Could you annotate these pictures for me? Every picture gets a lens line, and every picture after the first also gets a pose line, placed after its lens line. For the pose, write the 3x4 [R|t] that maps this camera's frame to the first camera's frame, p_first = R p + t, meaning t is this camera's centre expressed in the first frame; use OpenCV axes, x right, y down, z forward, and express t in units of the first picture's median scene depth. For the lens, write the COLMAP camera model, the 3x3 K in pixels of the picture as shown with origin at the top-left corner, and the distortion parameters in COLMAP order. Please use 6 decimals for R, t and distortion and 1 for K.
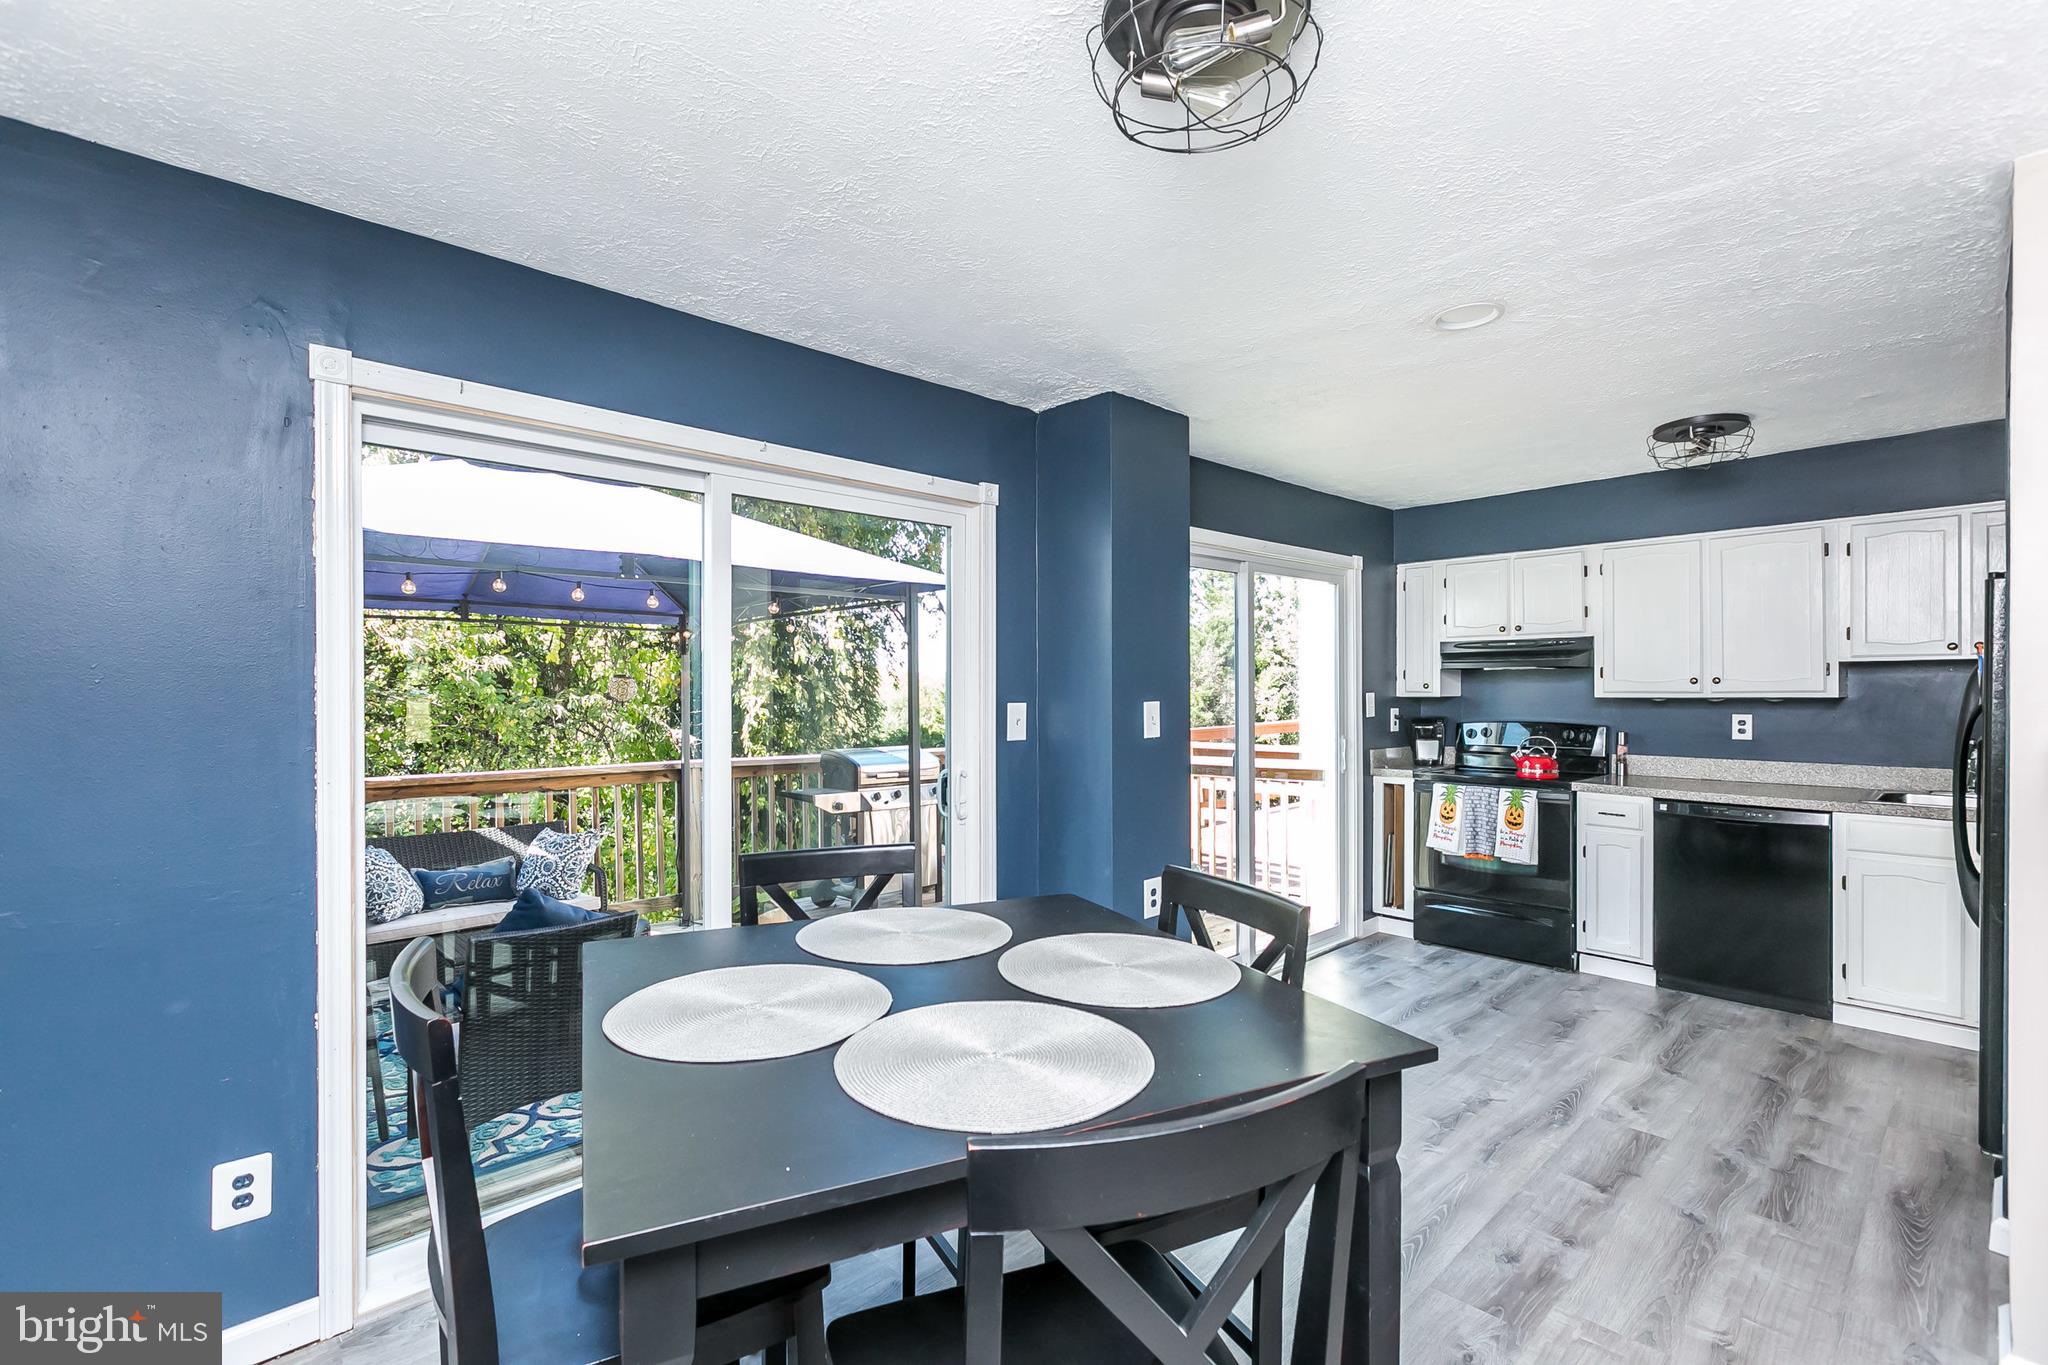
lens RADIAL K [[935.1, 0, 1032.2], [0, 935.1, 685.5], [0, 0, 1]] dist [-0.007966, 0.001439]
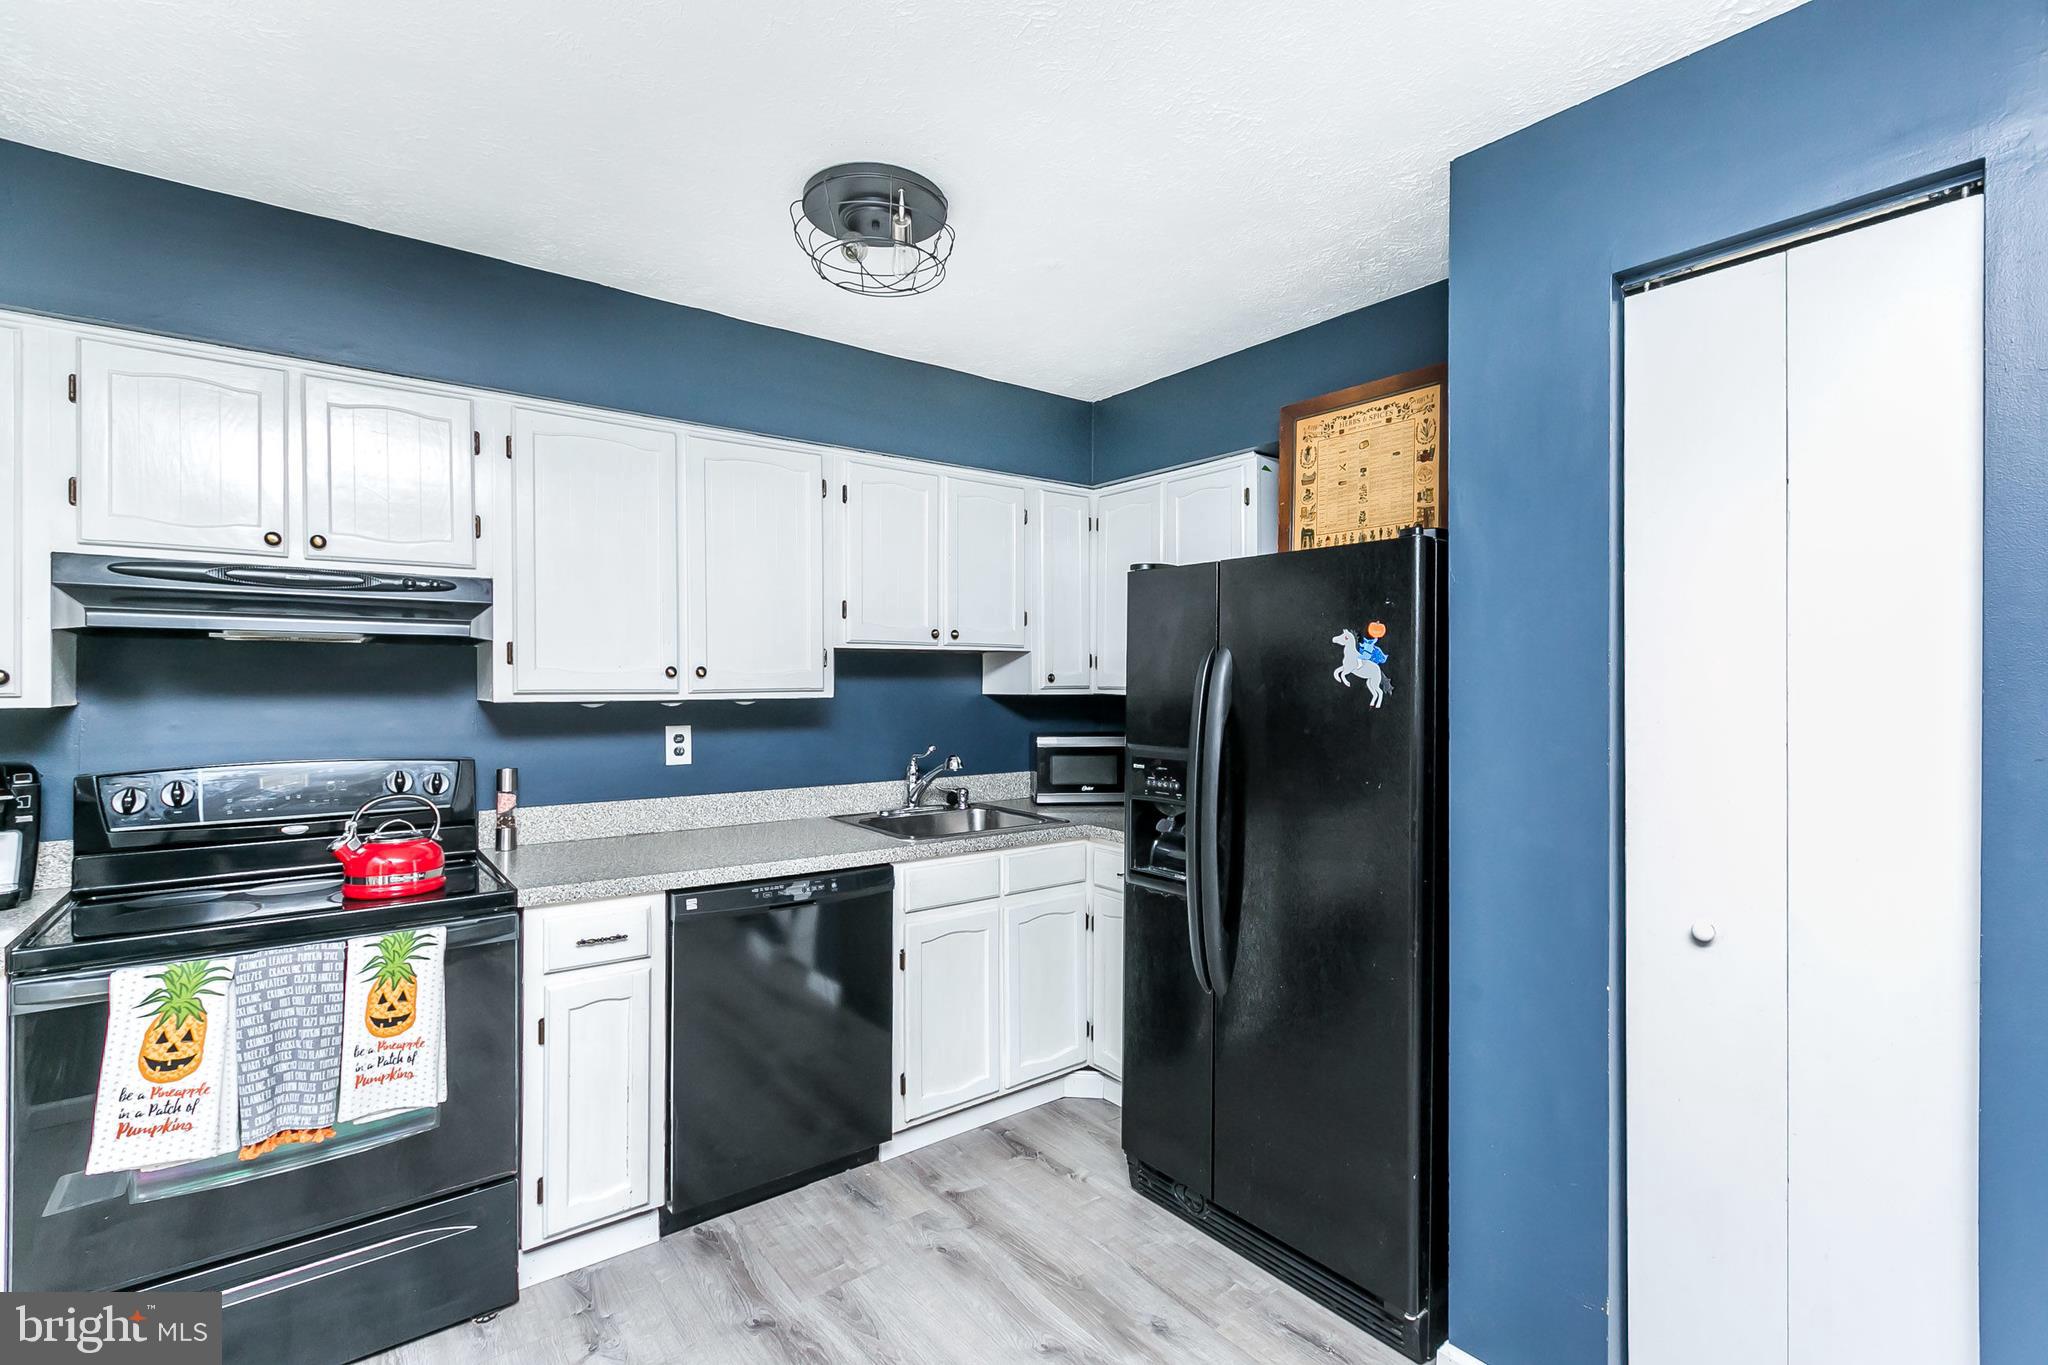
lens RADIAL K [[935.1, 0, 1034.7], [0, 935.1, 680.6], [0, 0, 1]] dist [-0.007966, 0.001439]
pose [[0.099939, 0.007764, 0.994963, 0.146706], [-0.001413, 0.999970, -0.007661, 0.004485], [-0.994993, -0.000640, 0.099947, 0.691760]]
